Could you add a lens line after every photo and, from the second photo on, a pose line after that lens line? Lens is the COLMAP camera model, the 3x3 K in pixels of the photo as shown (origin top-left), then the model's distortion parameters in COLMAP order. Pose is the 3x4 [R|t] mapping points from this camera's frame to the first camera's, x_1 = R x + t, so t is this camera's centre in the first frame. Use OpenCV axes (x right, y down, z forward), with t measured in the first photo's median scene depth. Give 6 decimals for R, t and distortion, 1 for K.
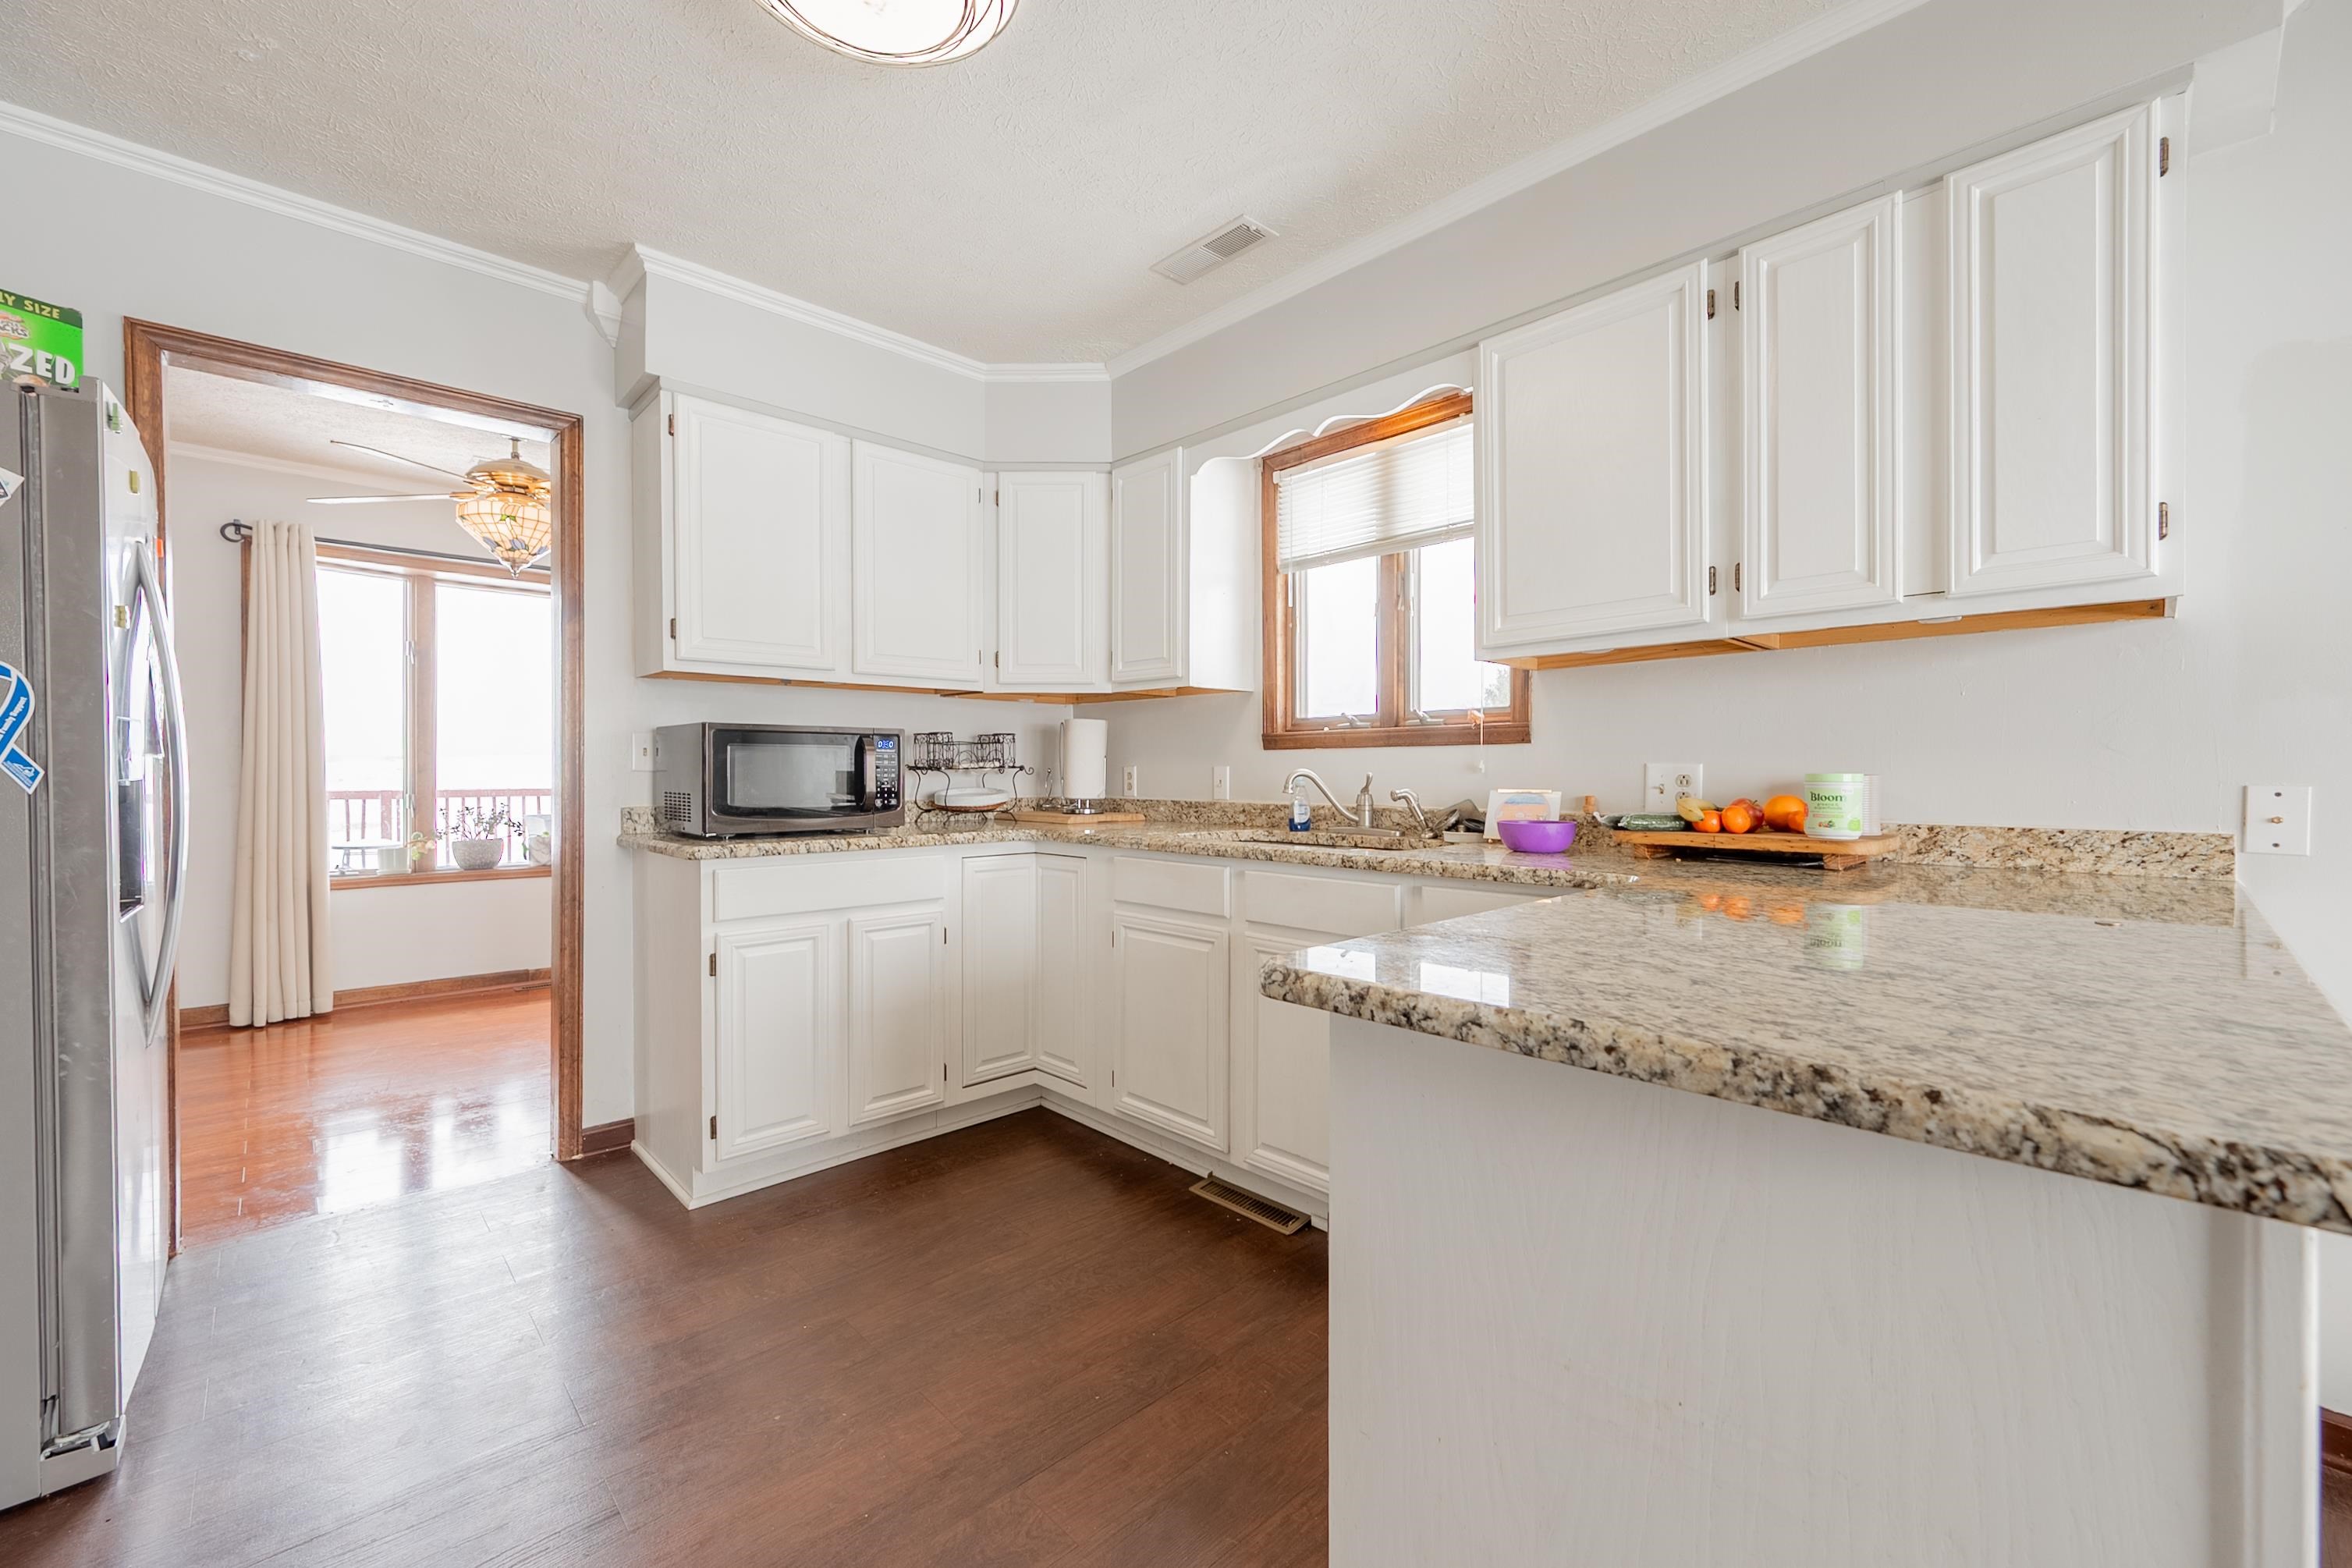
lens RADIAL K [[945.8, 0, 1154.1], [0, 945.8, 780.1], [0, 0, 1]] dist [-0.000827, 0.000180]
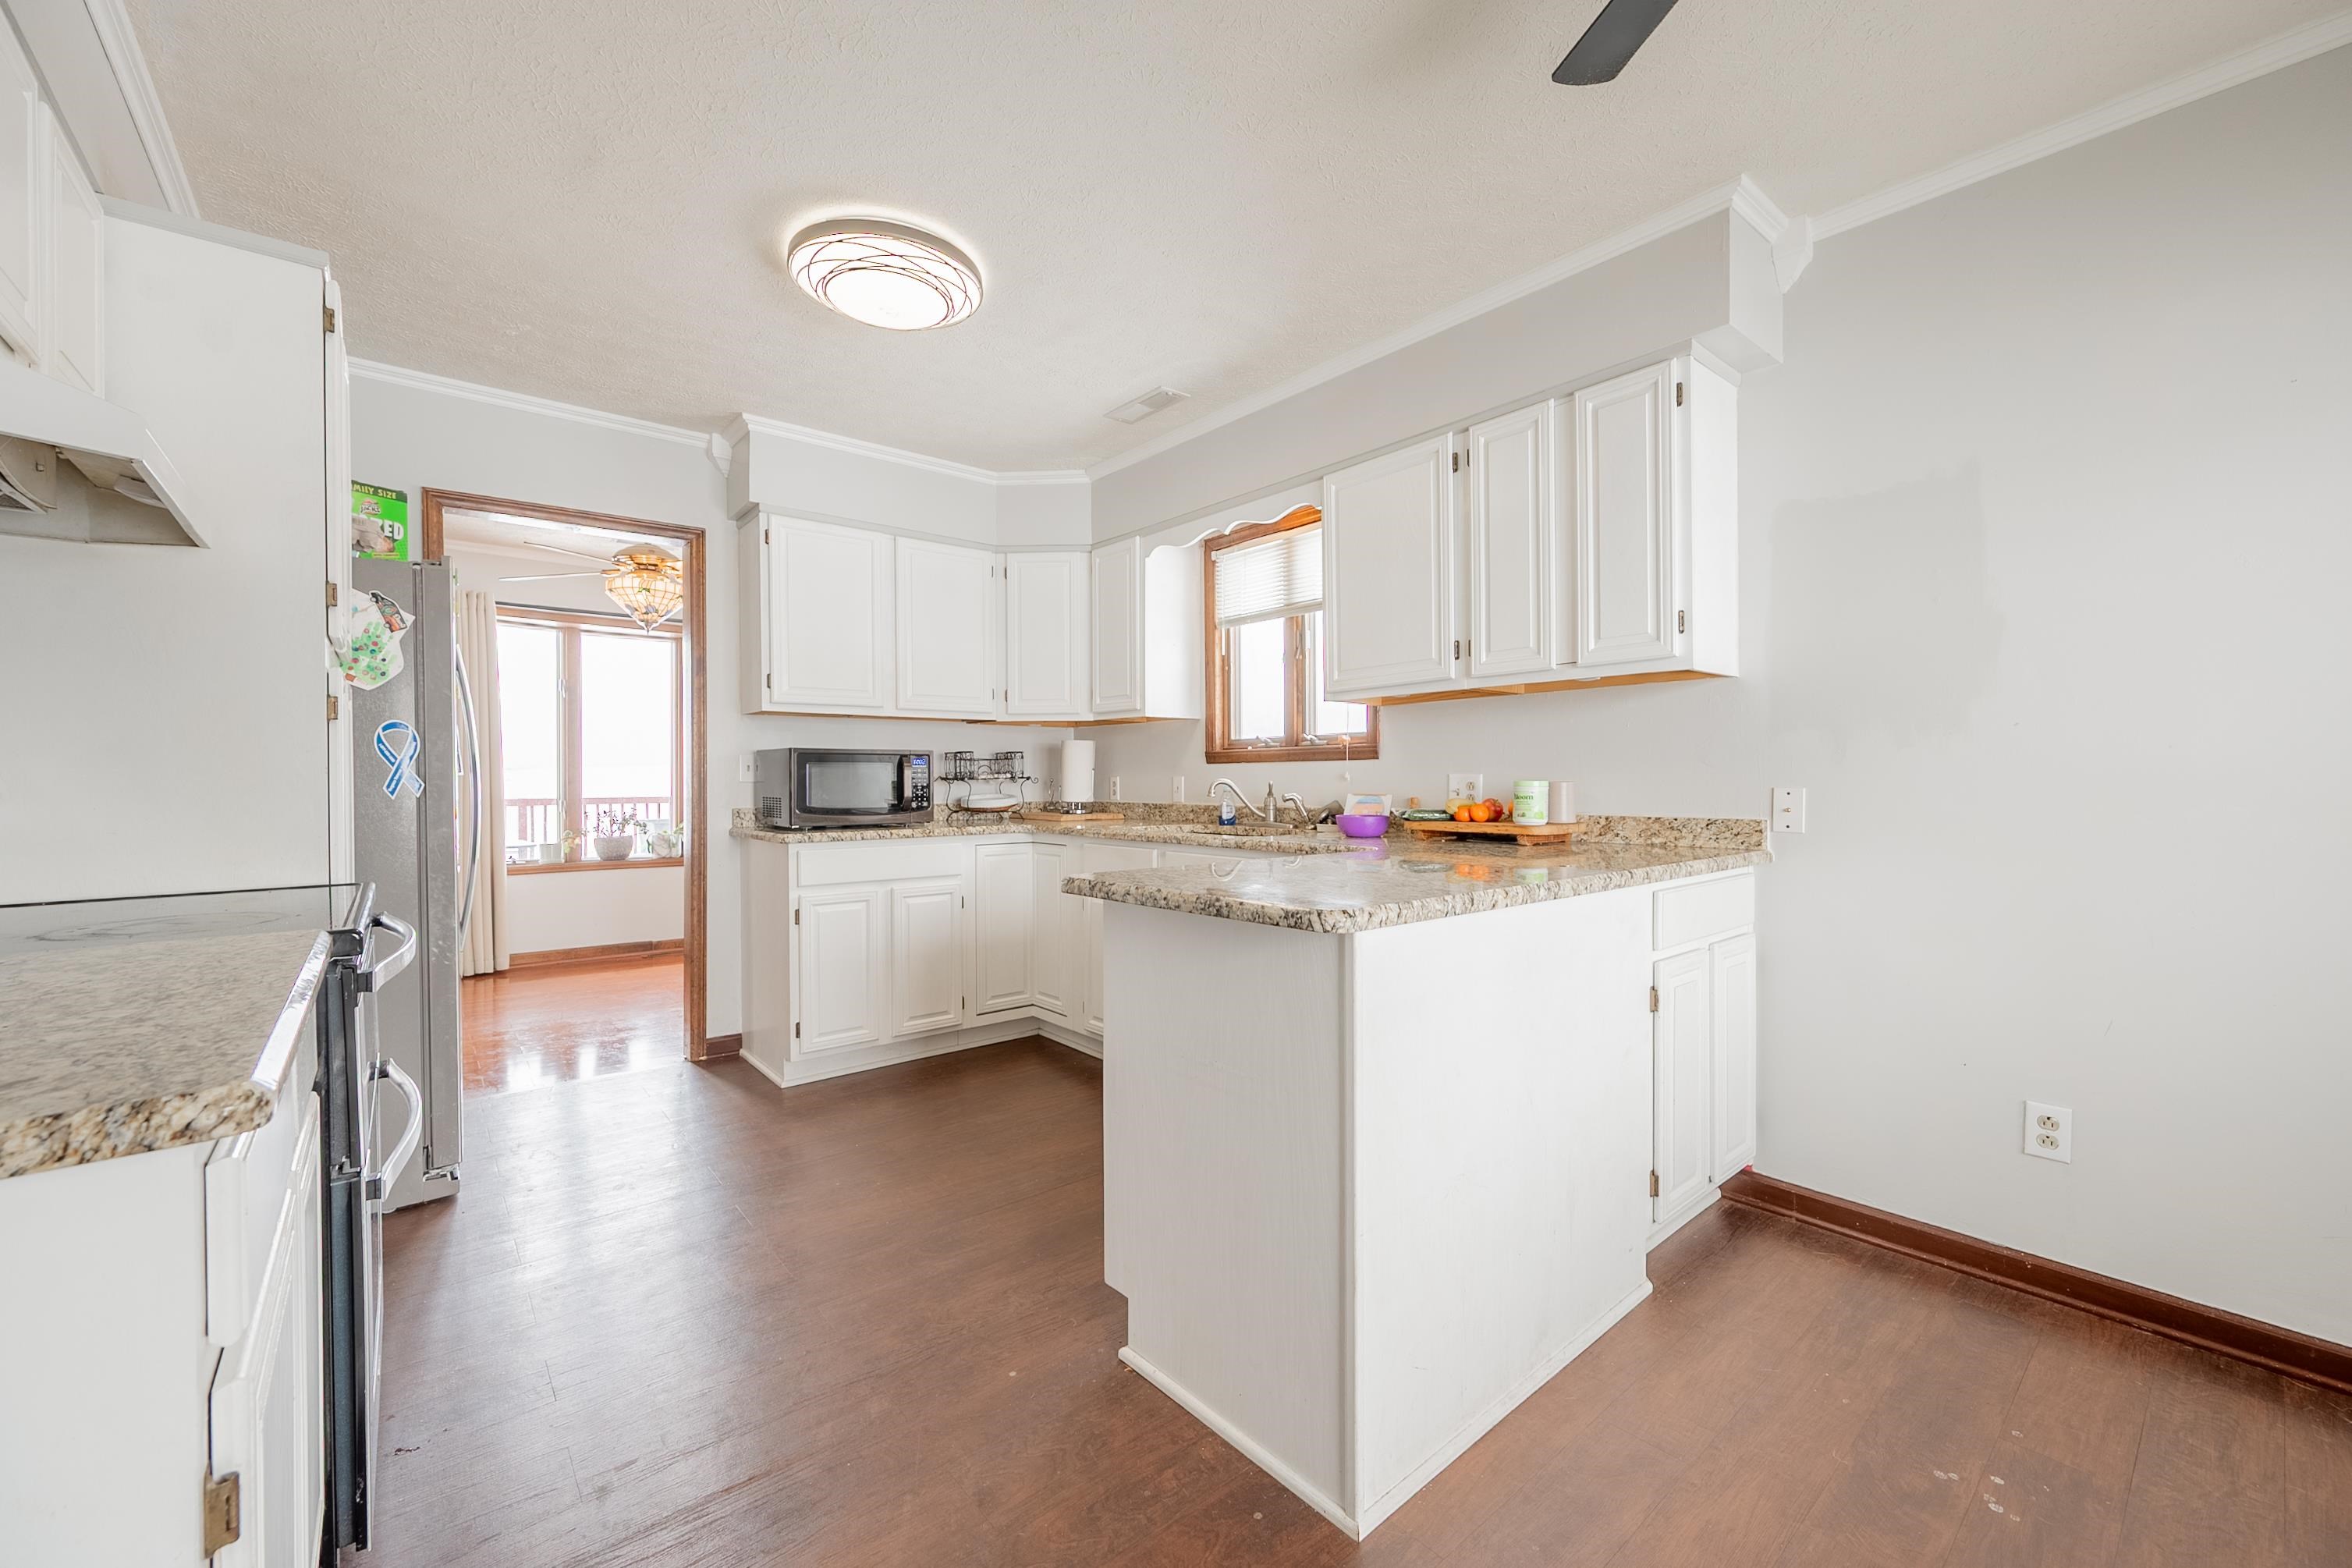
lens RADIAL K [[945.8, 0, 1160.9], [0, 945.8, 786.3], [0, 0, 1]] dist [-0.000827, 0.000180]
pose [[0.997809, -0.003838, -0.066045, 0.182891], [0.003736, 0.999992, -0.001669, 0.001329], [0.066051, 0.001419, 0.997815, -0.402193]]
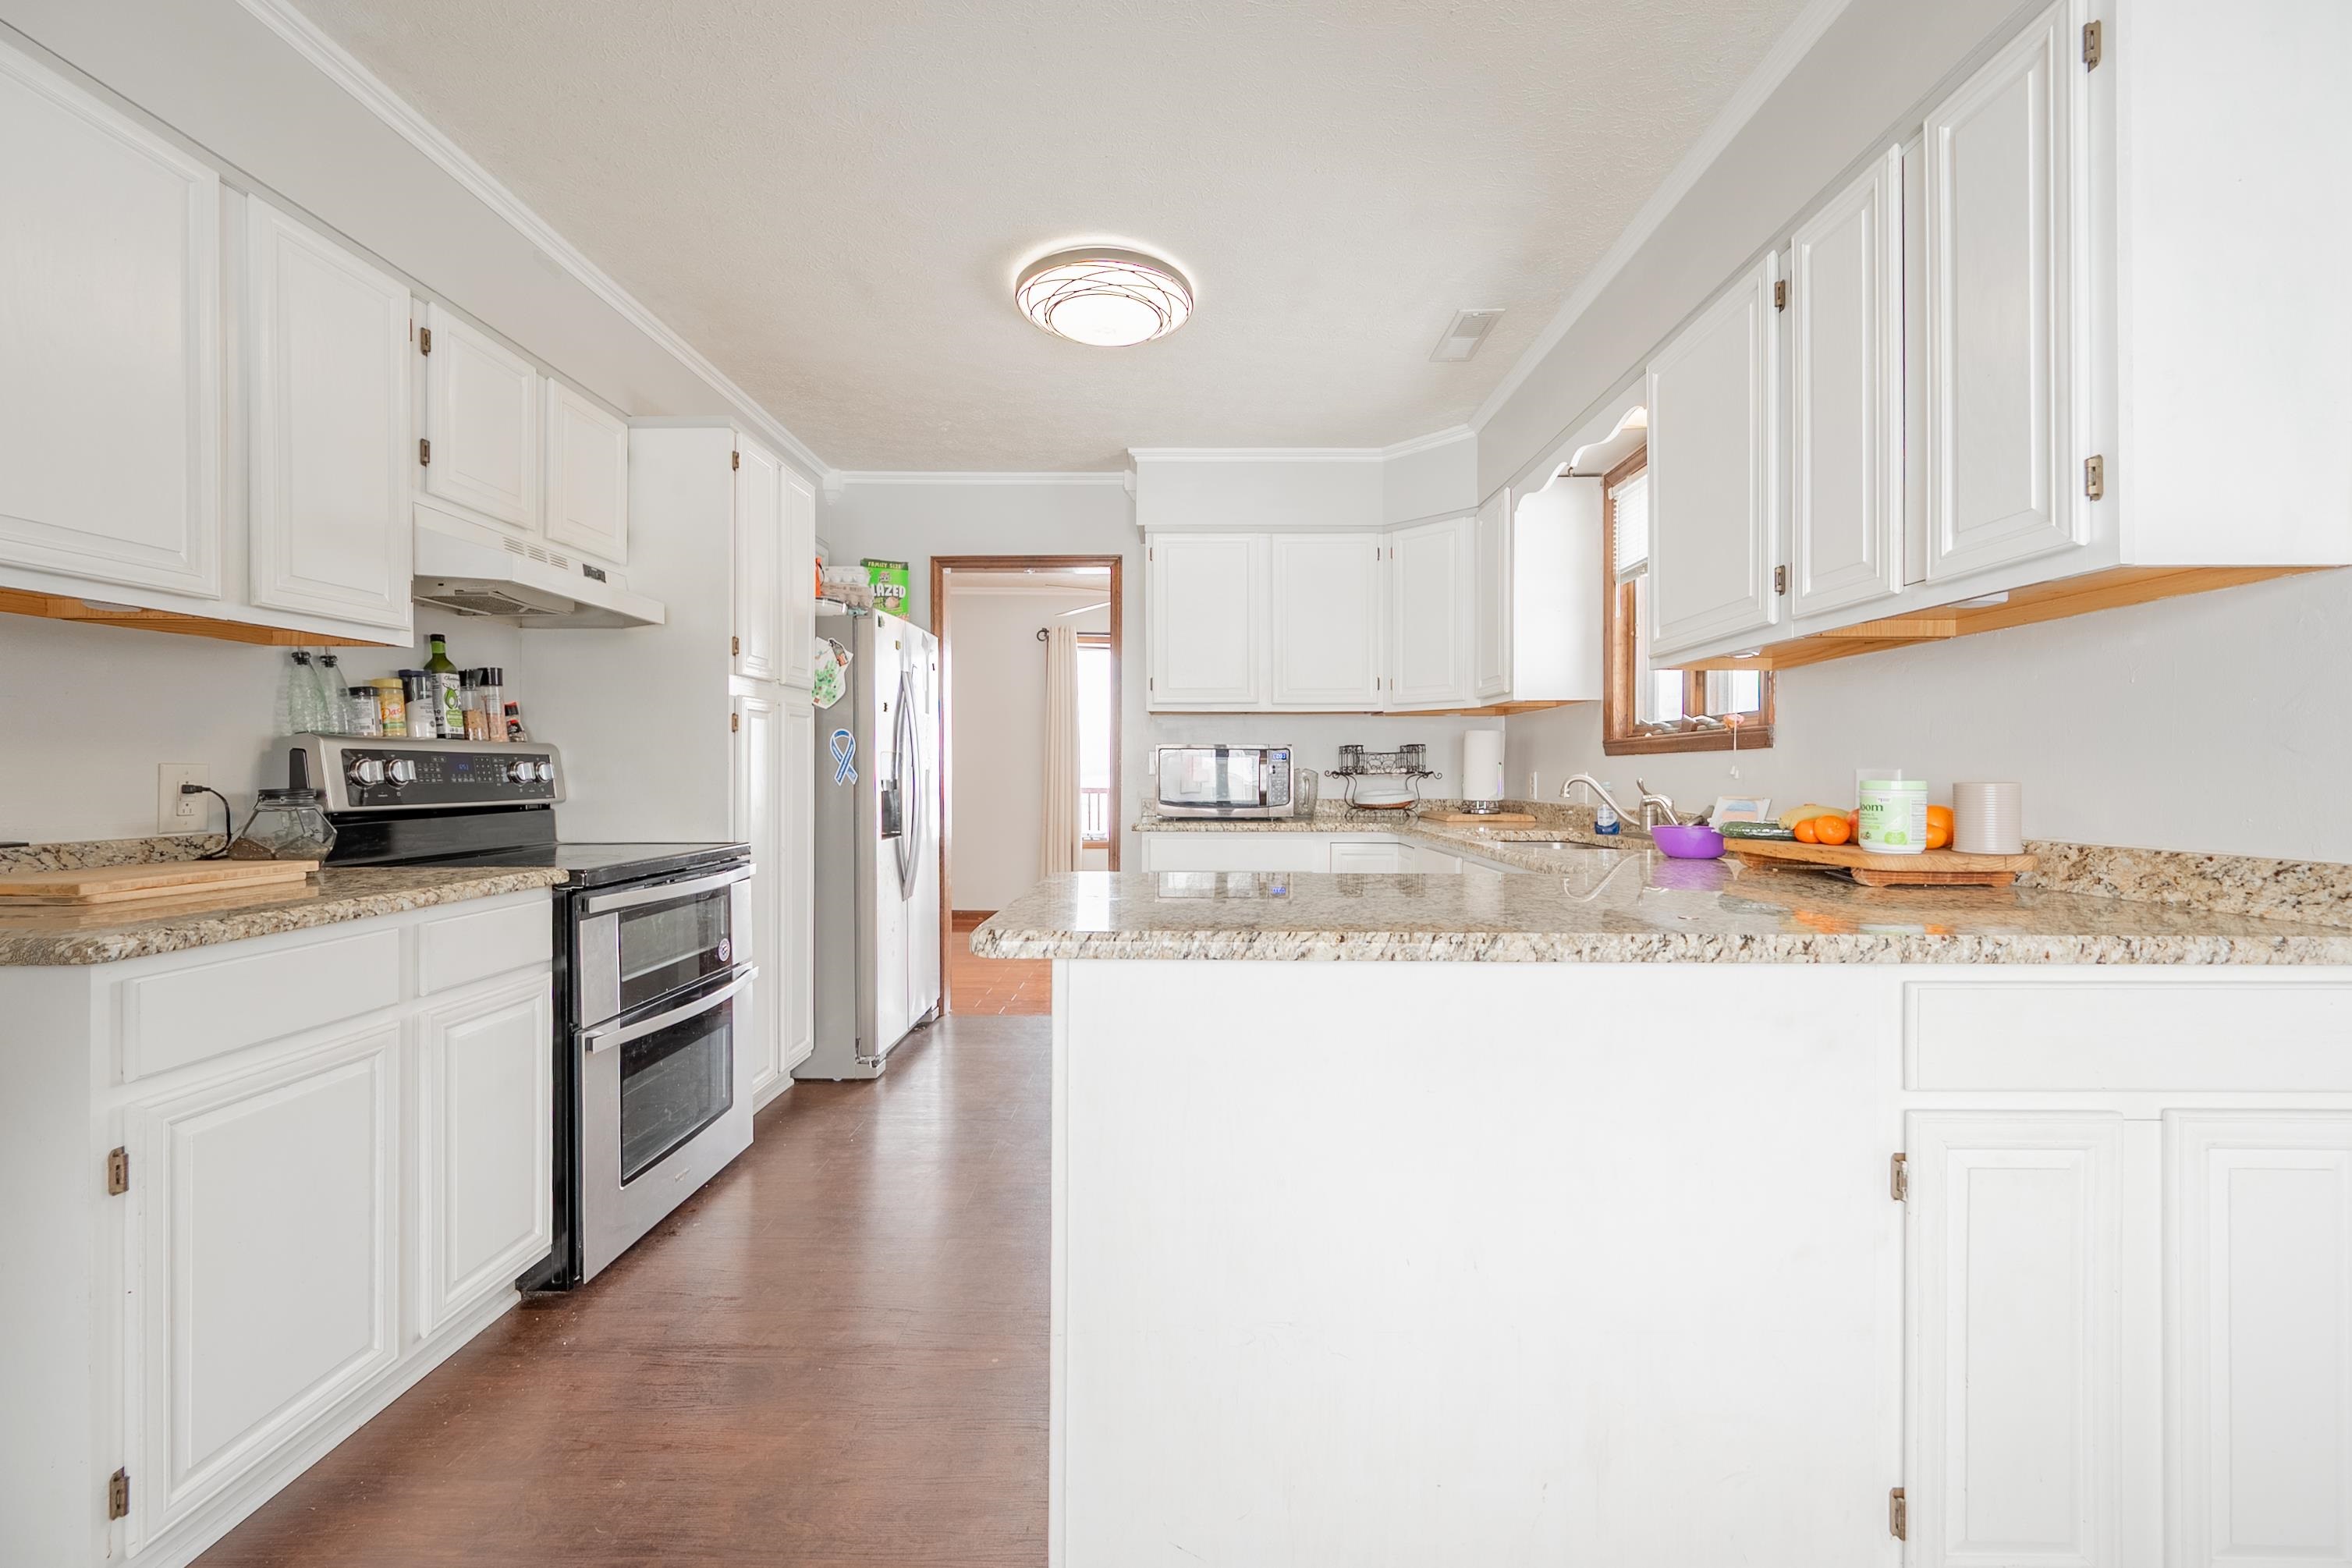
lens RADIAL K [[945.8, 0, 1169.2], [0, 945.8, 771.7], [0, 0, 1]] dist [-0.000827, 0.000180]
pose [[0.713589, -0.001088, -0.700564, 0.661515], [-0.007982, 0.999921, -0.009682, -0.000836], [0.700520, 0.012501, 0.713524, -0.099347]]
